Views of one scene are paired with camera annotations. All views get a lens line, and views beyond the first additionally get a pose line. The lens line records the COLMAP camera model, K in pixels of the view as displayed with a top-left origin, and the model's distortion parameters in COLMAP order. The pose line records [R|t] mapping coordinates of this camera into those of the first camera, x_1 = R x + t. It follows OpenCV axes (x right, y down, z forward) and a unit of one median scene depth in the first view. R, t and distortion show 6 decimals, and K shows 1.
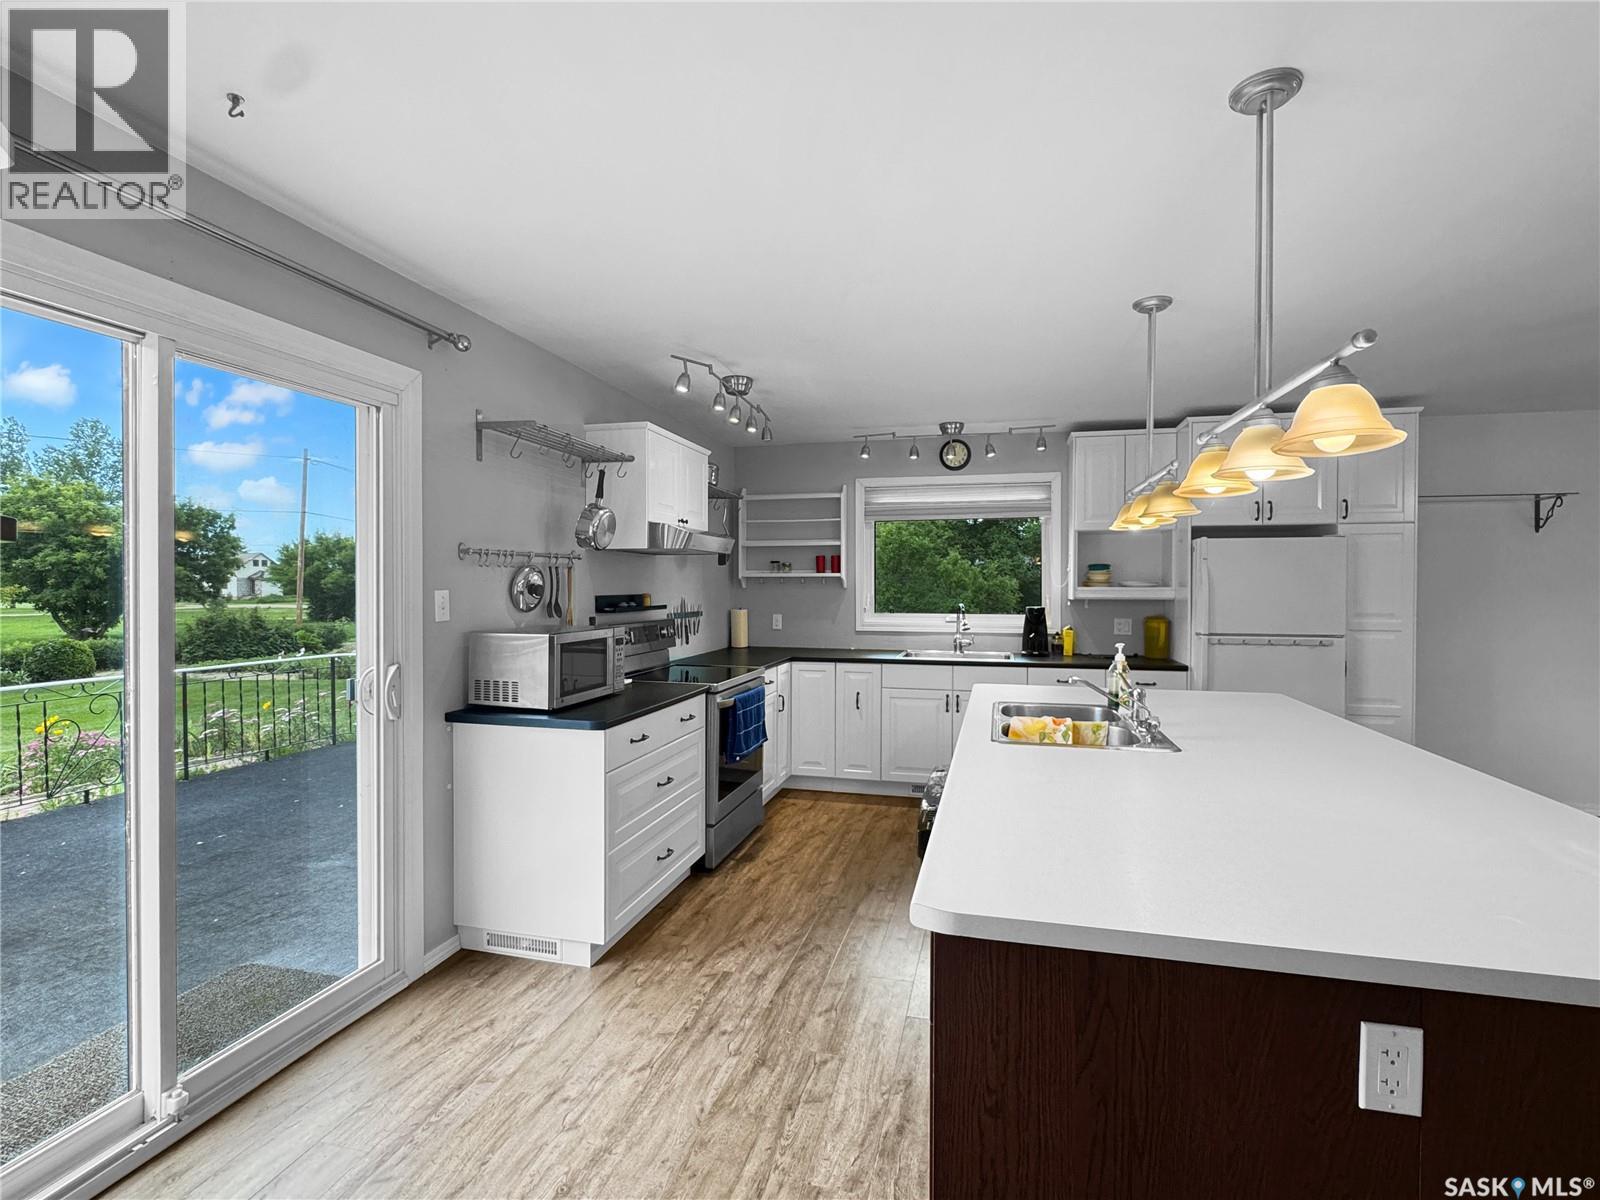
lens RADIAL K [[772.4, 0, 939.8], [0, 772.4, 599.3], [0, 0, 1]] dist [0.000573, -0.000200]
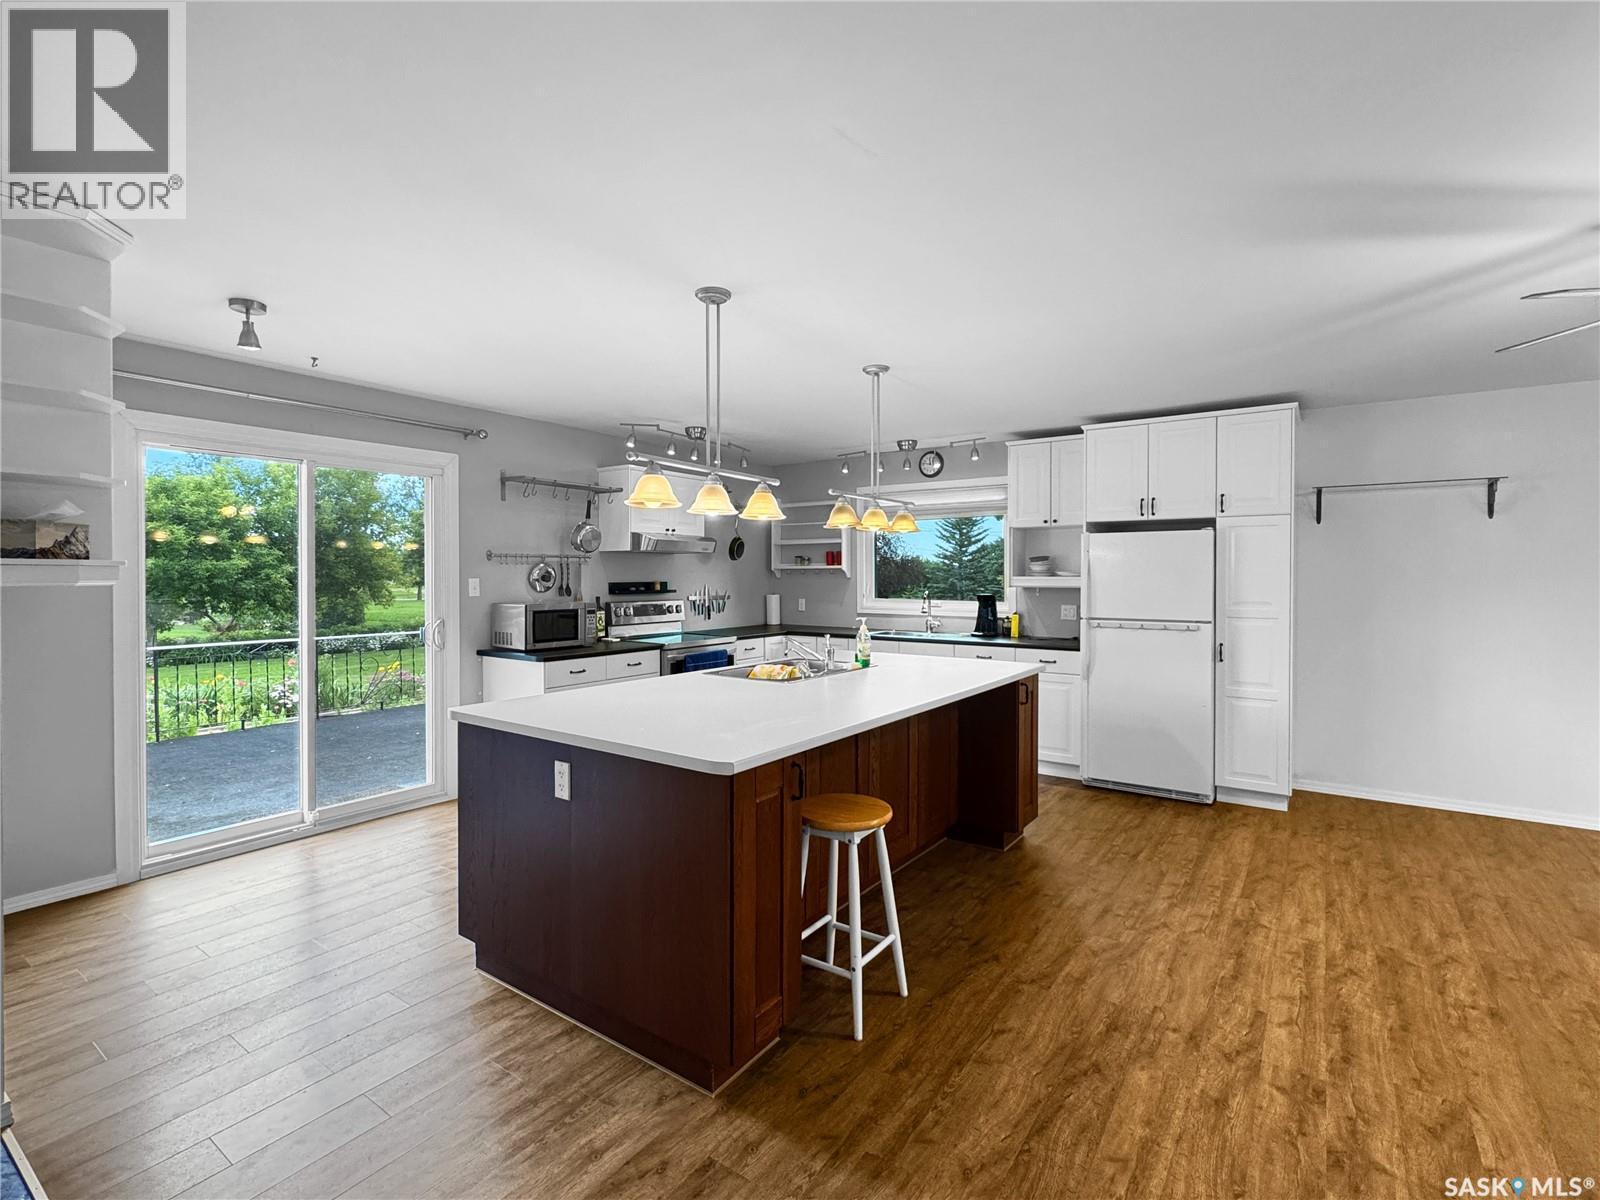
lens RADIAL K [[827.3, 0, 921.8], [0, 827.3, 584.4], [0, 0, 1]] dist [-0.001280, -0.000331]
pose [[0.934654, 0.002449, -0.355550, 0.542120], [-0.005253, 0.999962, -0.006922, 0.005283], [0.355519, 0.008337, 0.934632, -0.212143]]
